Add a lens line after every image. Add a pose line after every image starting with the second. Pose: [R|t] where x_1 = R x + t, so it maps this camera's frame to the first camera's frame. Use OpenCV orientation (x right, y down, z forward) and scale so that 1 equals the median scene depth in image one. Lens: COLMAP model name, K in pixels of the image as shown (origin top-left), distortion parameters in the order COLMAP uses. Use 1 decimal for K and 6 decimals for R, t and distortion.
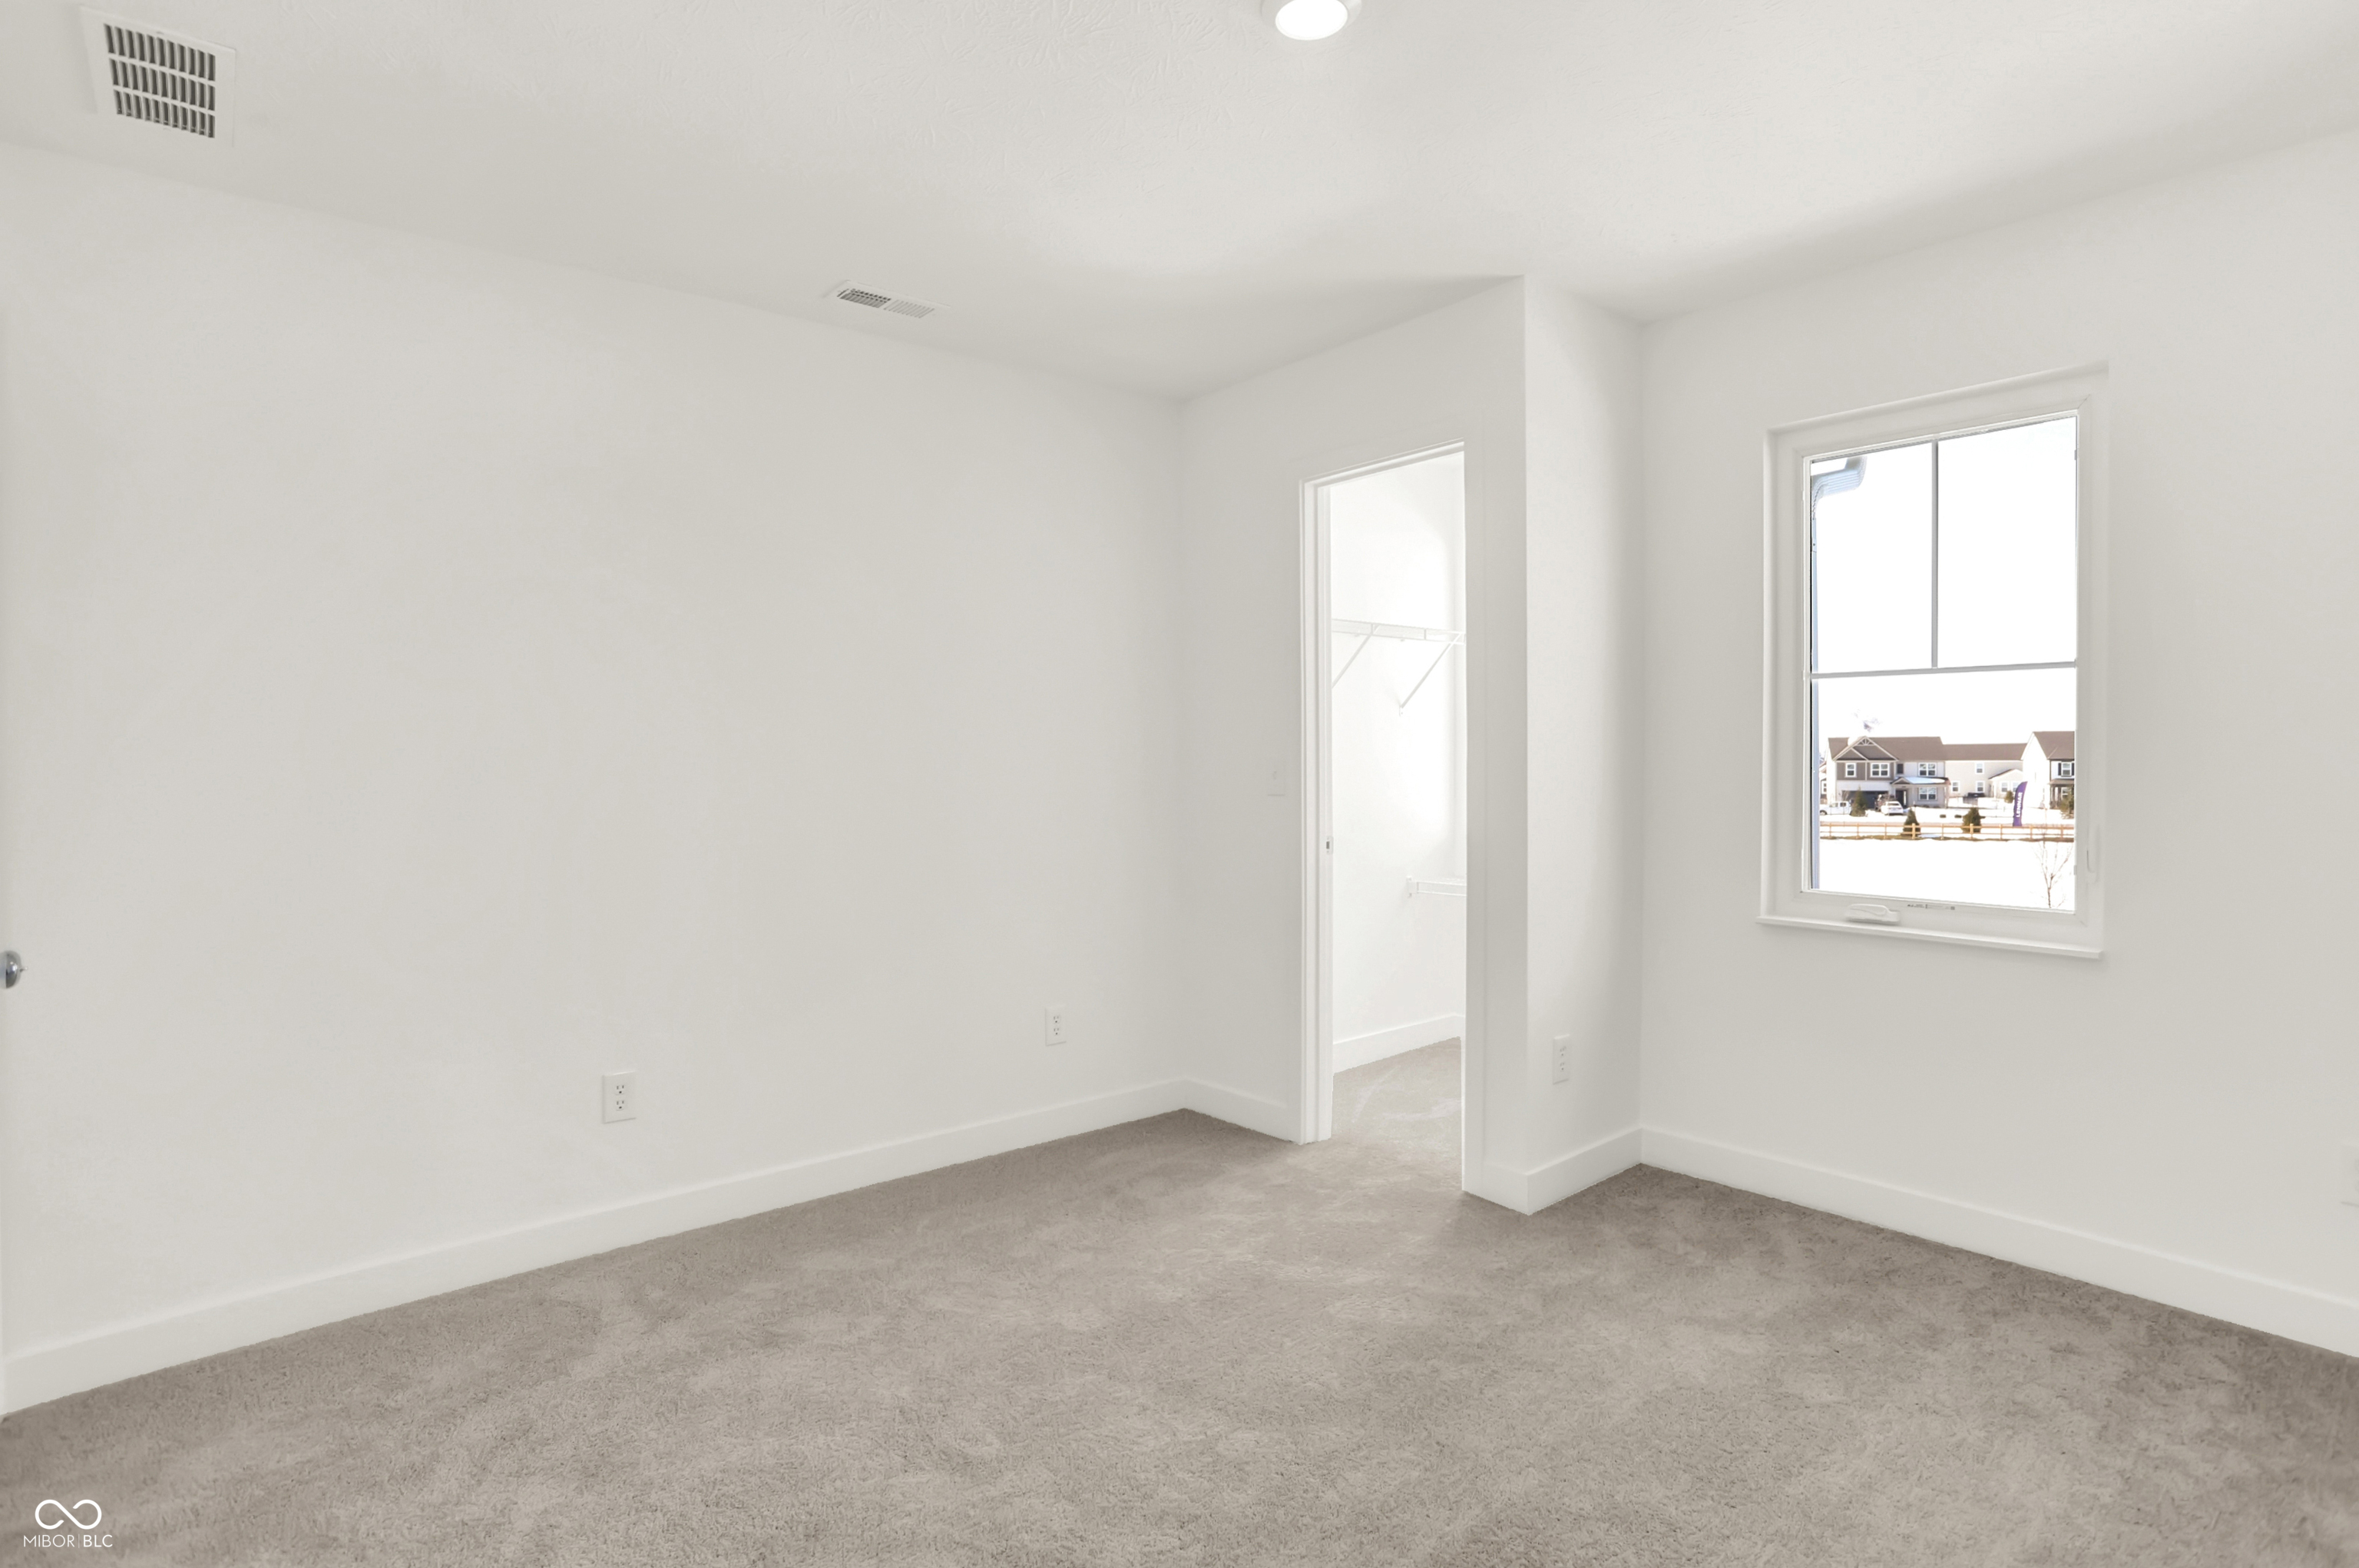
lens RADIAL K [[1174.3, 0, 1183.0], [0, 1174.3, 770.1], [0, 0, 1]] dist [-0.073586, 0.032312]
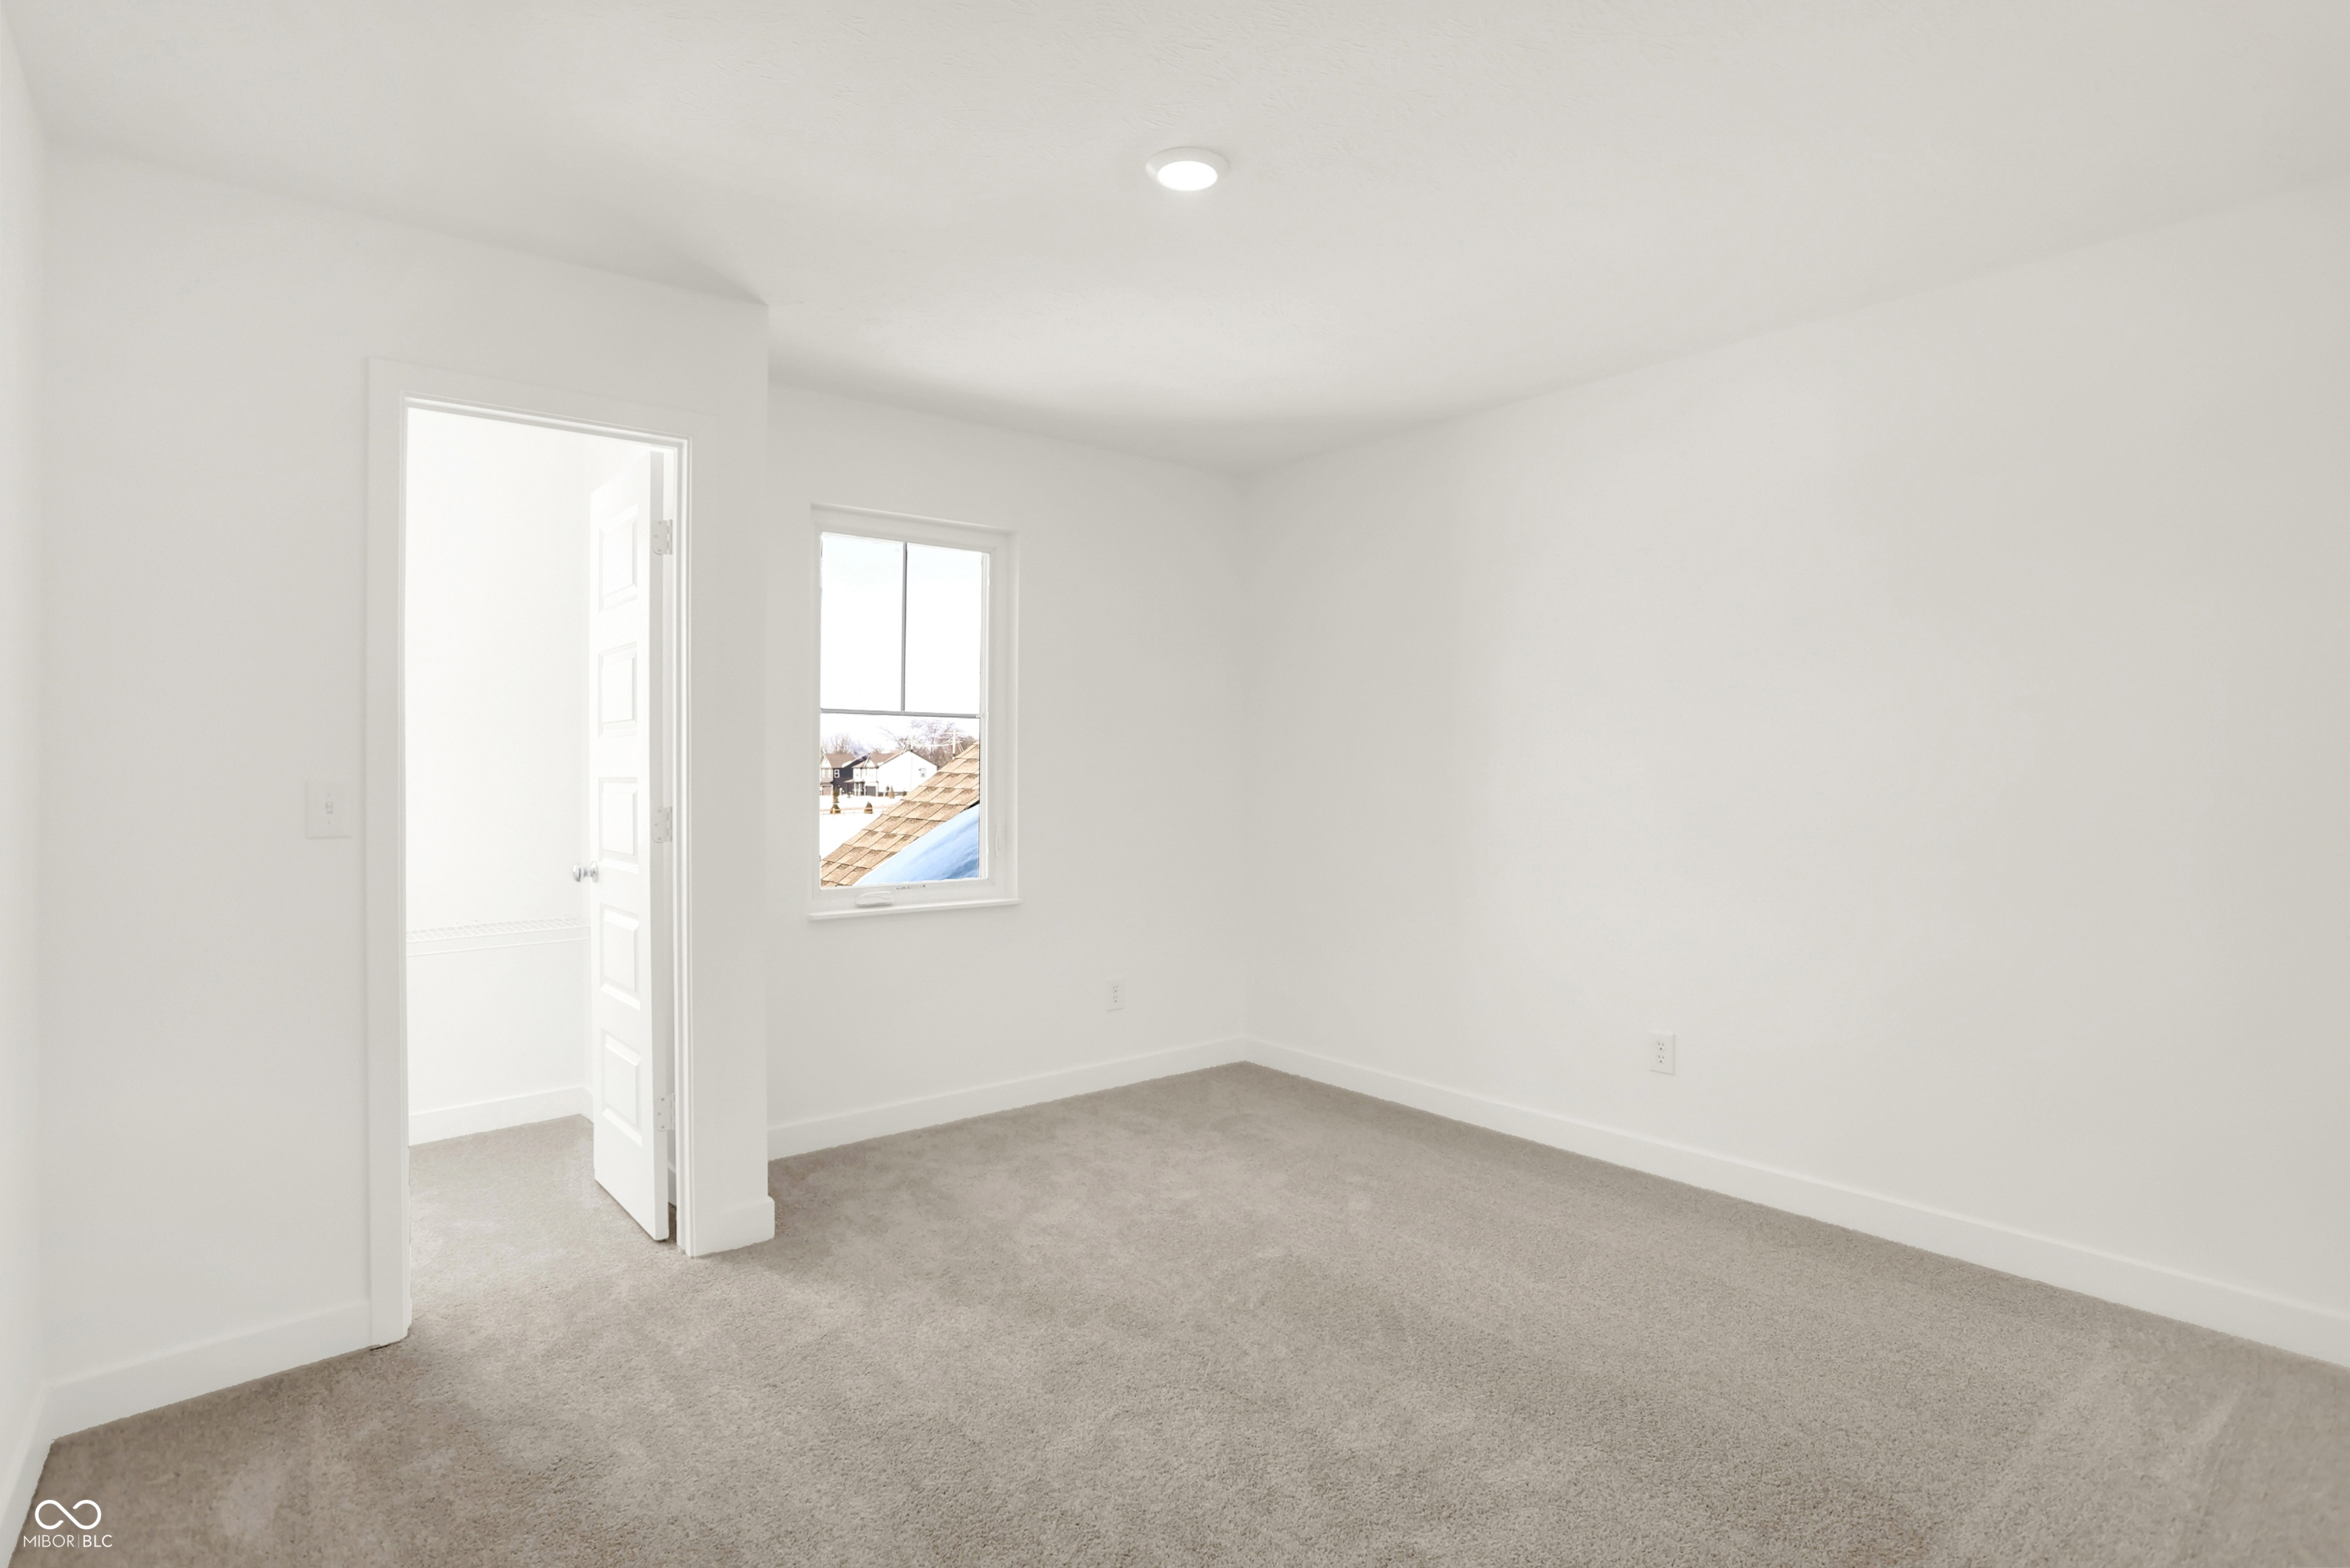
lens RADIAL K [[1169.8, 0, 1178.5], [0, 1169.8, 770.1], [0, 0, 1]] dist [-0.073586, 0.032312]
pose [[0.027913, -0.018673, 0.999436, -0.747489], [0.004595, 0.999817, 0.018551, -0.046579], [-0.999600, 0.004075, 0.027993, 0.671007]]
